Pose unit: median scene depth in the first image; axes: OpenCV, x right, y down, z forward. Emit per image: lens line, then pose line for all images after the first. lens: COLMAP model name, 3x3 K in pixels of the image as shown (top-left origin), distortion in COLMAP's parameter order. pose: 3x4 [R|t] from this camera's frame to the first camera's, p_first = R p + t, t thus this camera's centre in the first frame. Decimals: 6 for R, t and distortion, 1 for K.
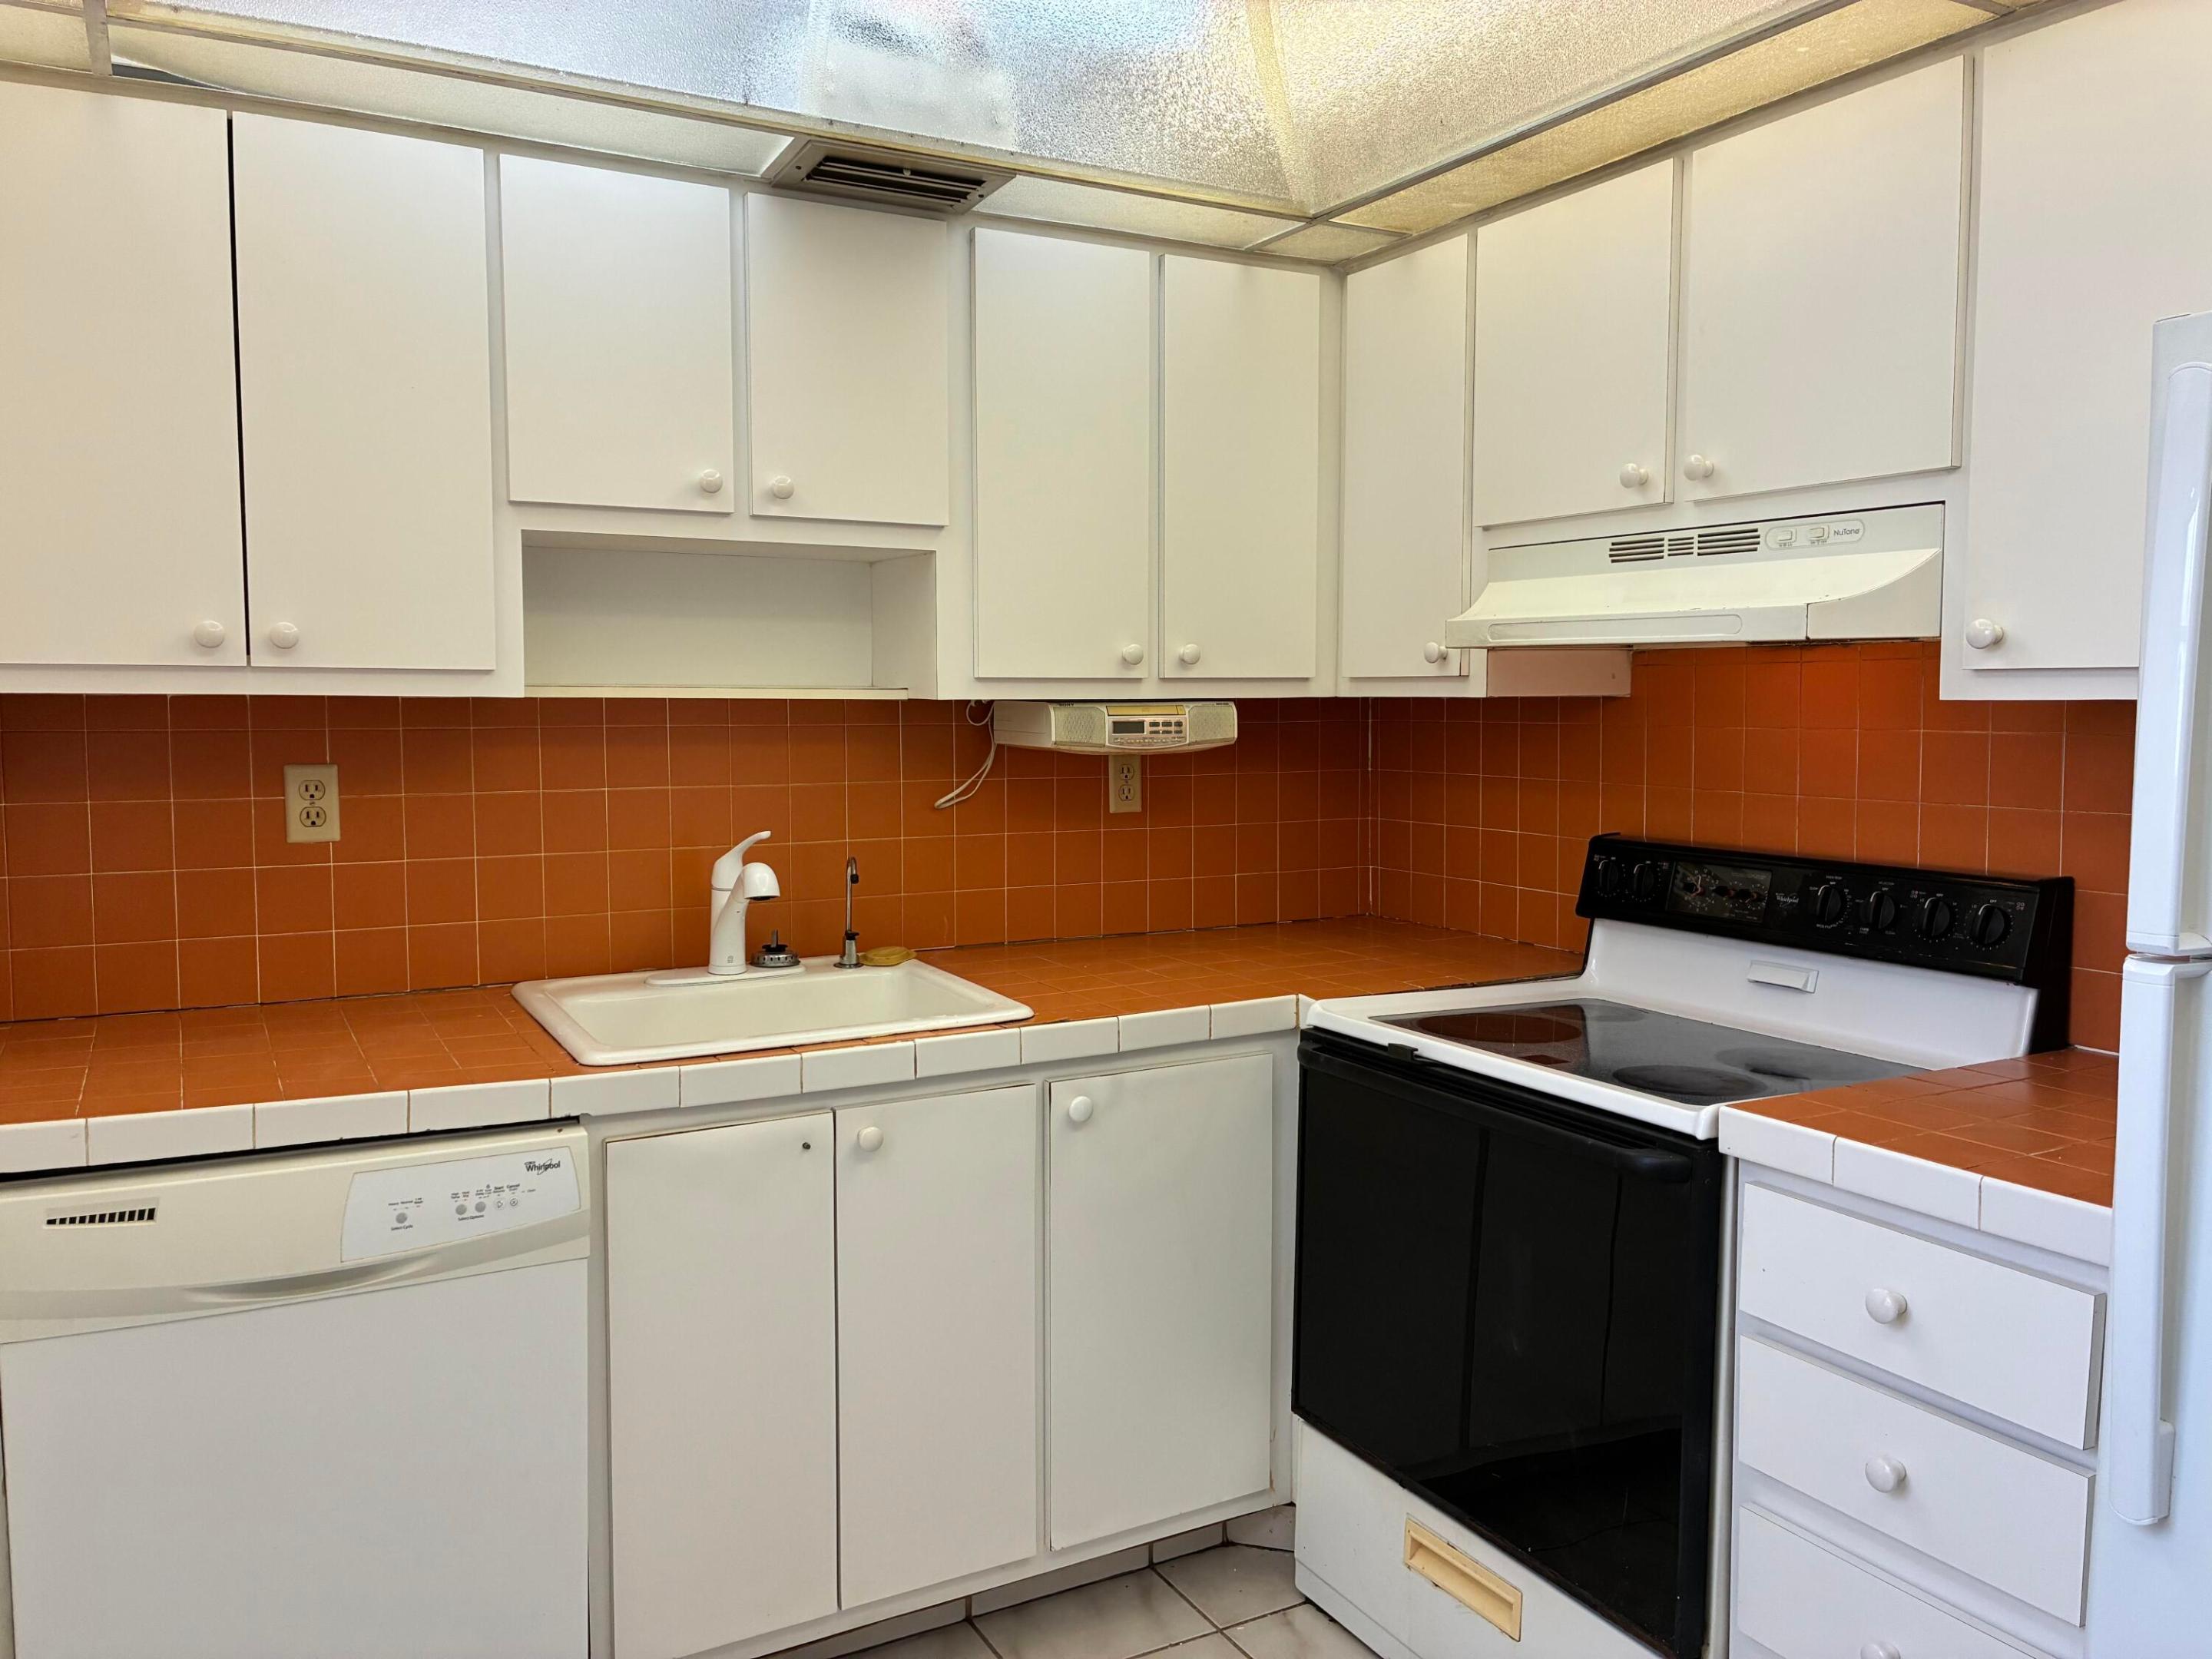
lens RADIAL K [[1663.1, 0, 1115.9], [0, 1663.1, 828.9], [0, 0, 1]] dist [0.055021, -0.058901]
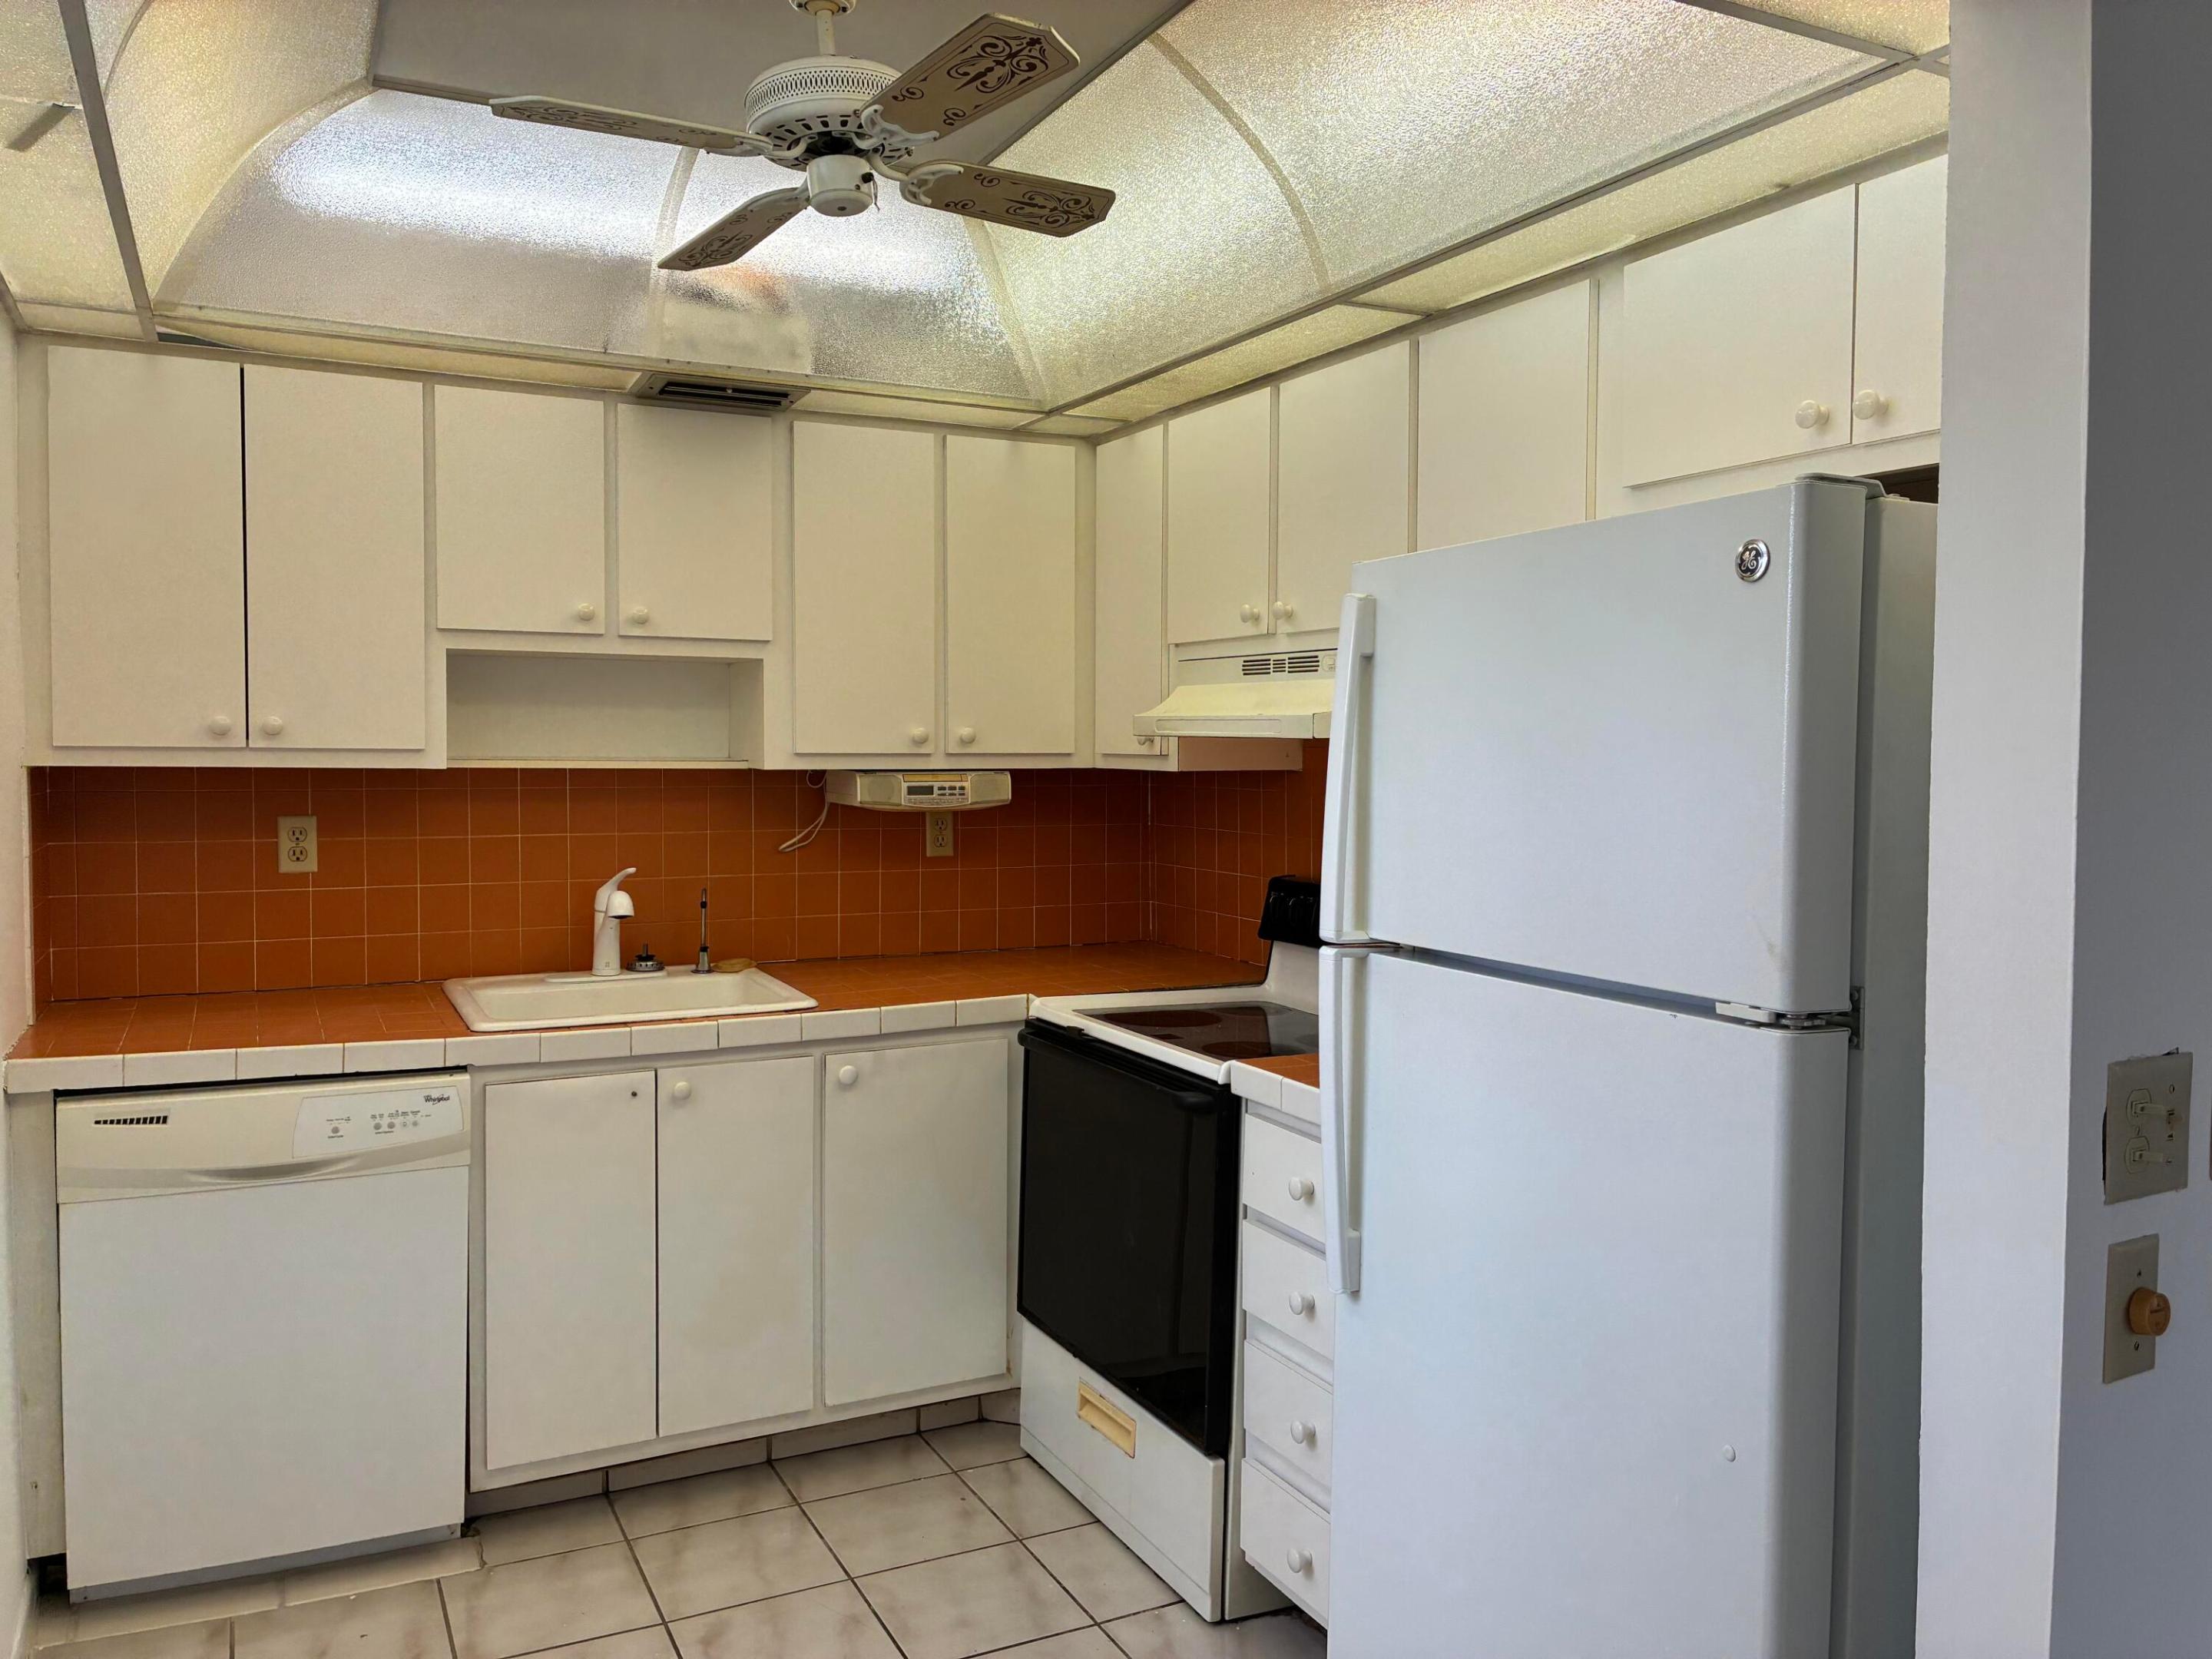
lens RADIAL K [[1663.1, 0, 1101.6], [0, 1663.1, 829.4], [0, 0, 1]] dist [0.055021, -0.058901]
pose [[0.999147, 0.008160, -0.040479, 0.237373], [-0.009301, 0.999562, -0.028085, 0.005043], [0.040233, 0.028438, 0.998786, -0.349000]]
